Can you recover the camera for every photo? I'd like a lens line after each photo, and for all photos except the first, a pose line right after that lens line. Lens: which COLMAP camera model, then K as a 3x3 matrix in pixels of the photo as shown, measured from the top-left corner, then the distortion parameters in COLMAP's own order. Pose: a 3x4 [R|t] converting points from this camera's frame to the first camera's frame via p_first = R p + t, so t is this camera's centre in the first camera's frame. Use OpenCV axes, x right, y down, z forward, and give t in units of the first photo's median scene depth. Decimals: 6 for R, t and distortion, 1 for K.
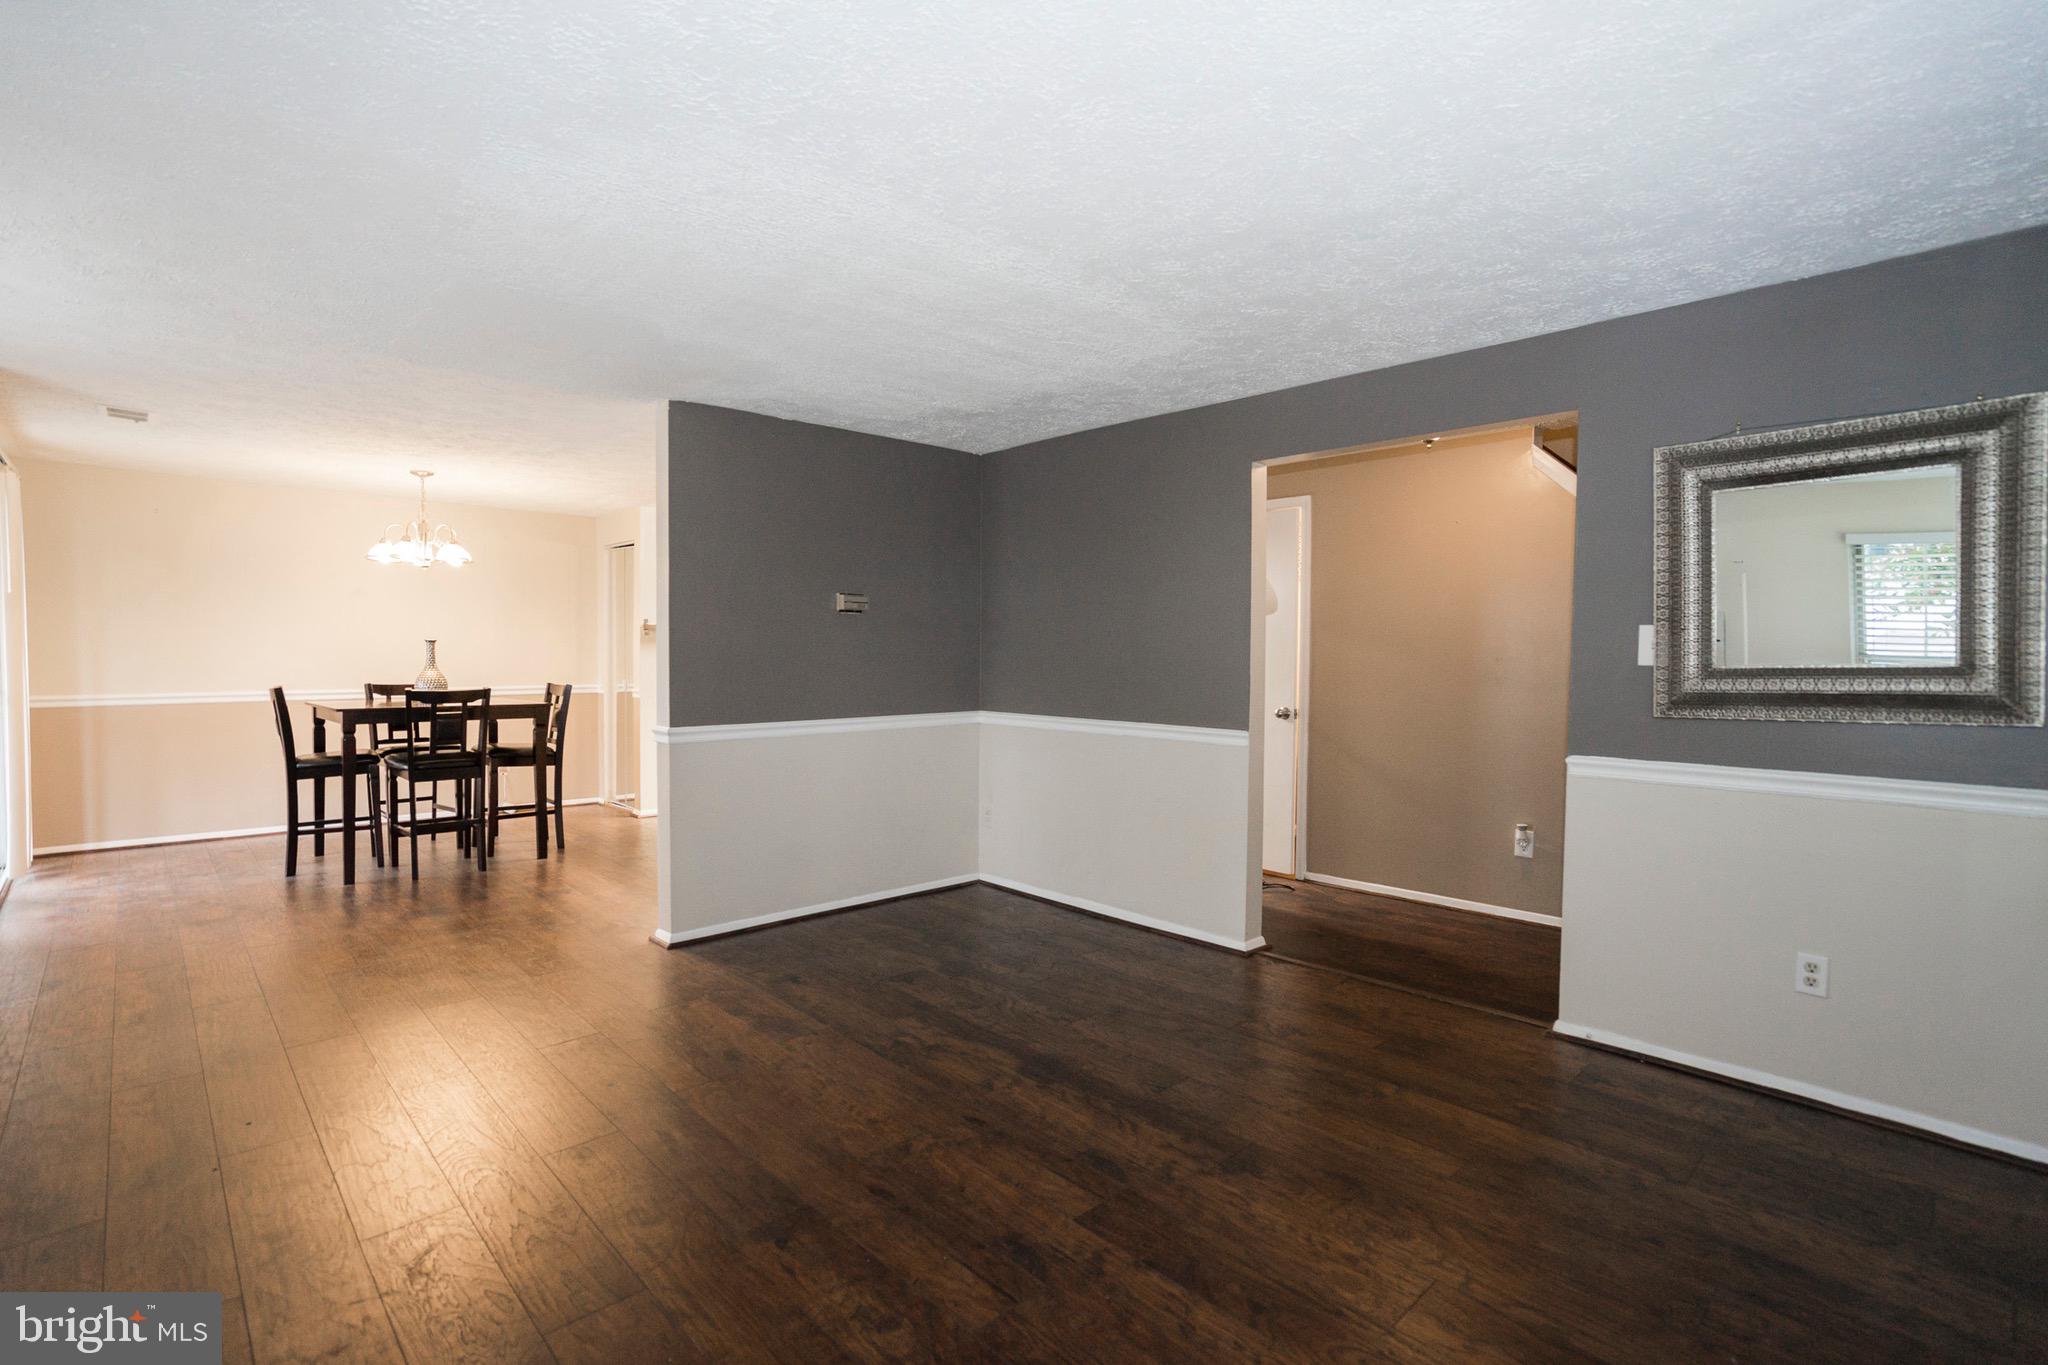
lens RADIAL K [[951.7, 0, 1024.0], [0, 951.7, 682.5], [0, 0, 1]] dist [0.000145, 0.000080]
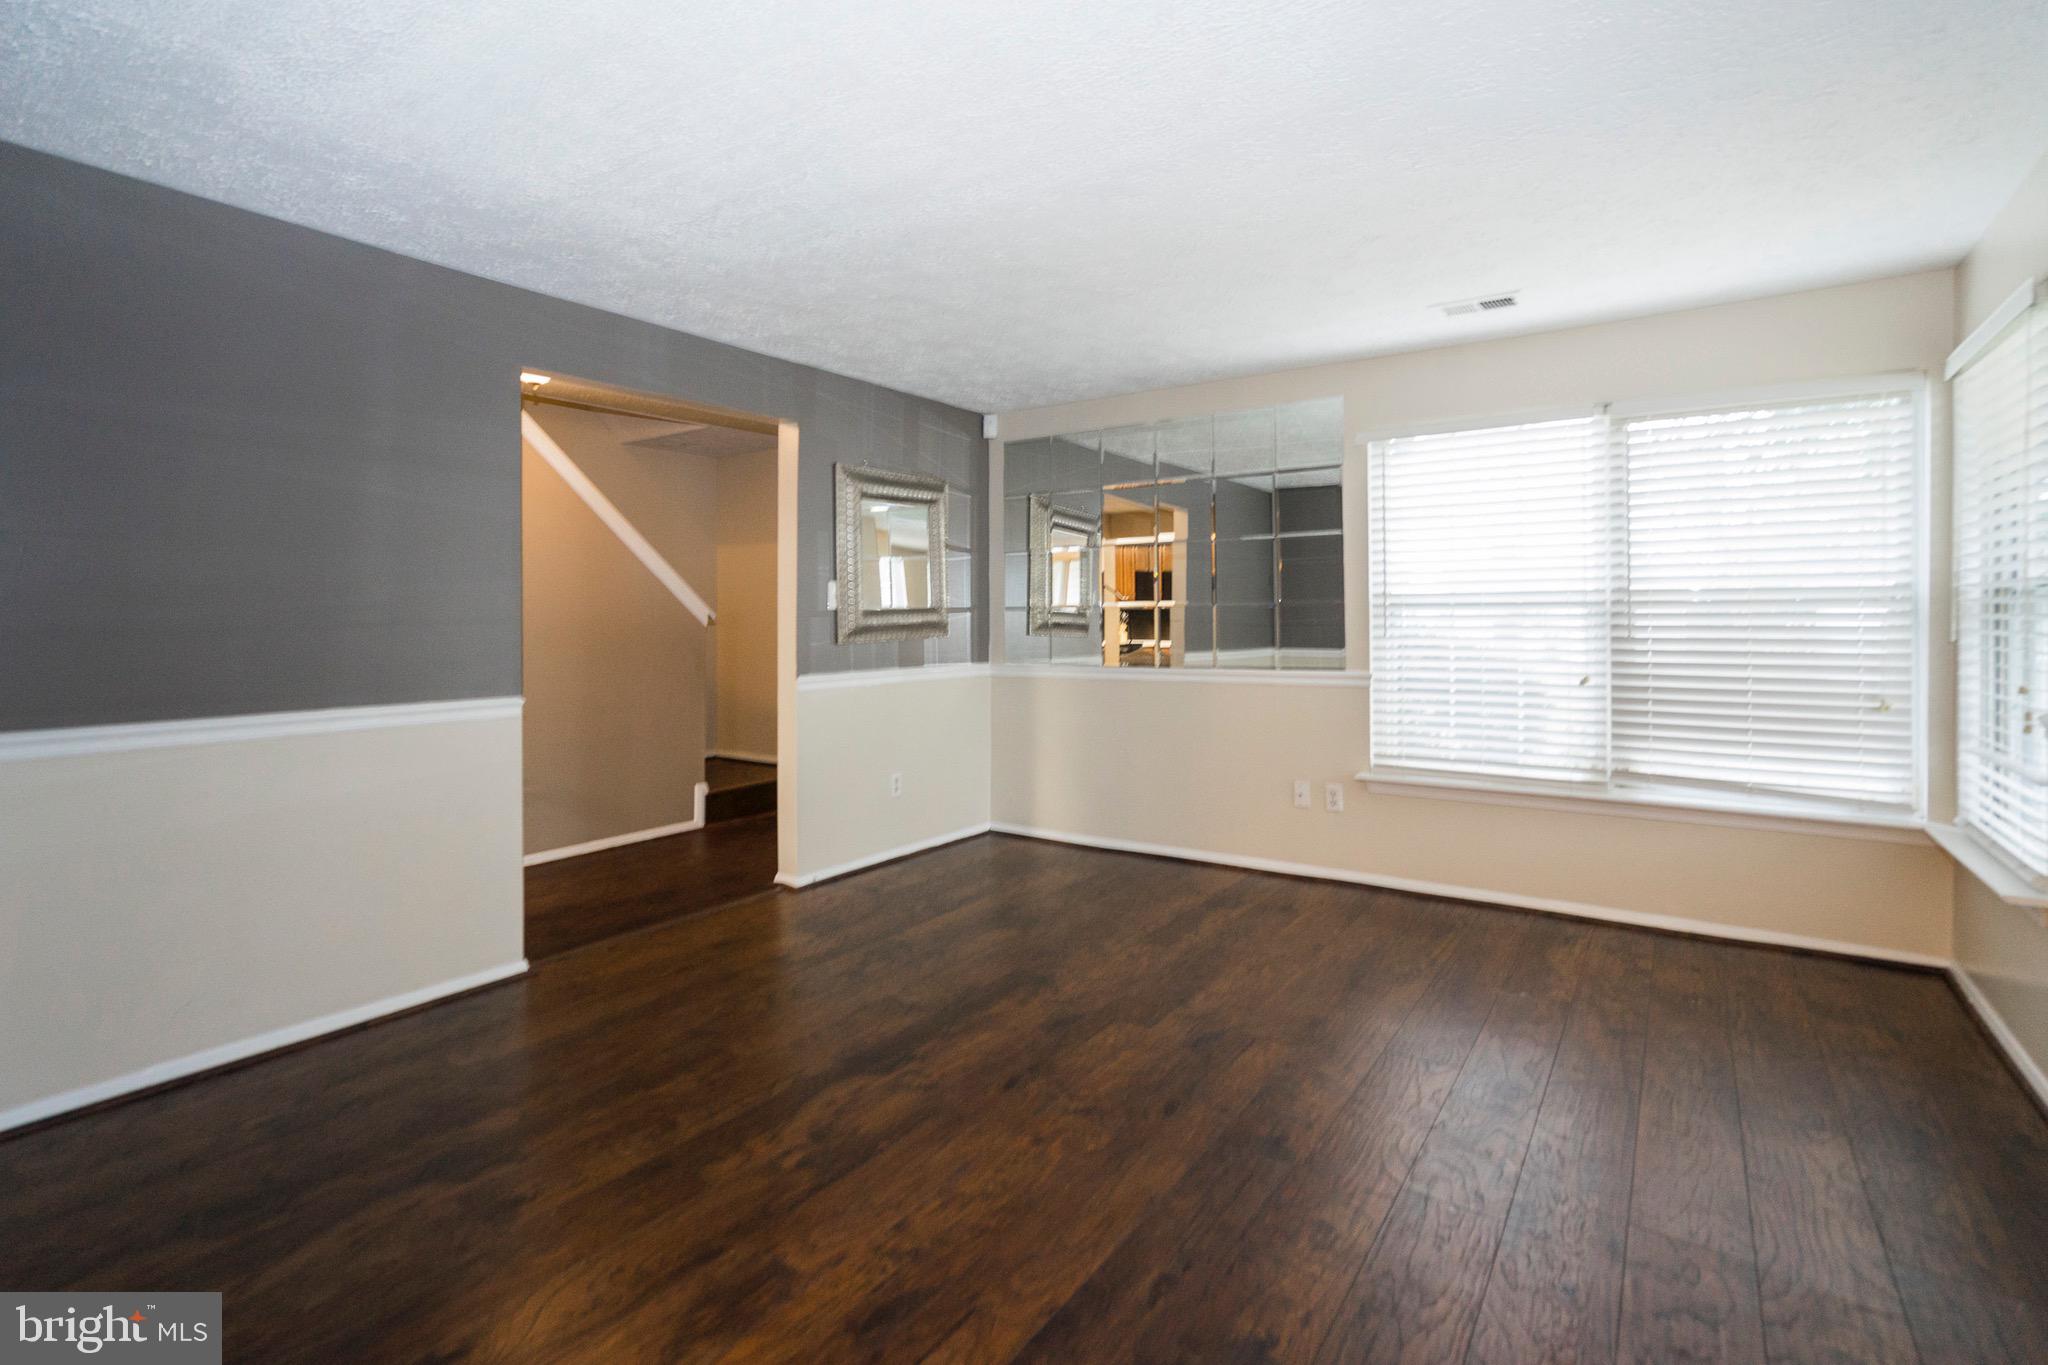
lens RADIAL K [[944.3, 0, 1022.1], [0, 944.3, 626.6], [0, 0, 1]] dist [0.000568, 0.000097]
pose [[-0.192180, -0.005365, 0.981345, -0.911253], [0.034097, 0.999345, 0.012141, 0.002837], [-0.980767, 0.035795, -0.191871, 1.095072]]
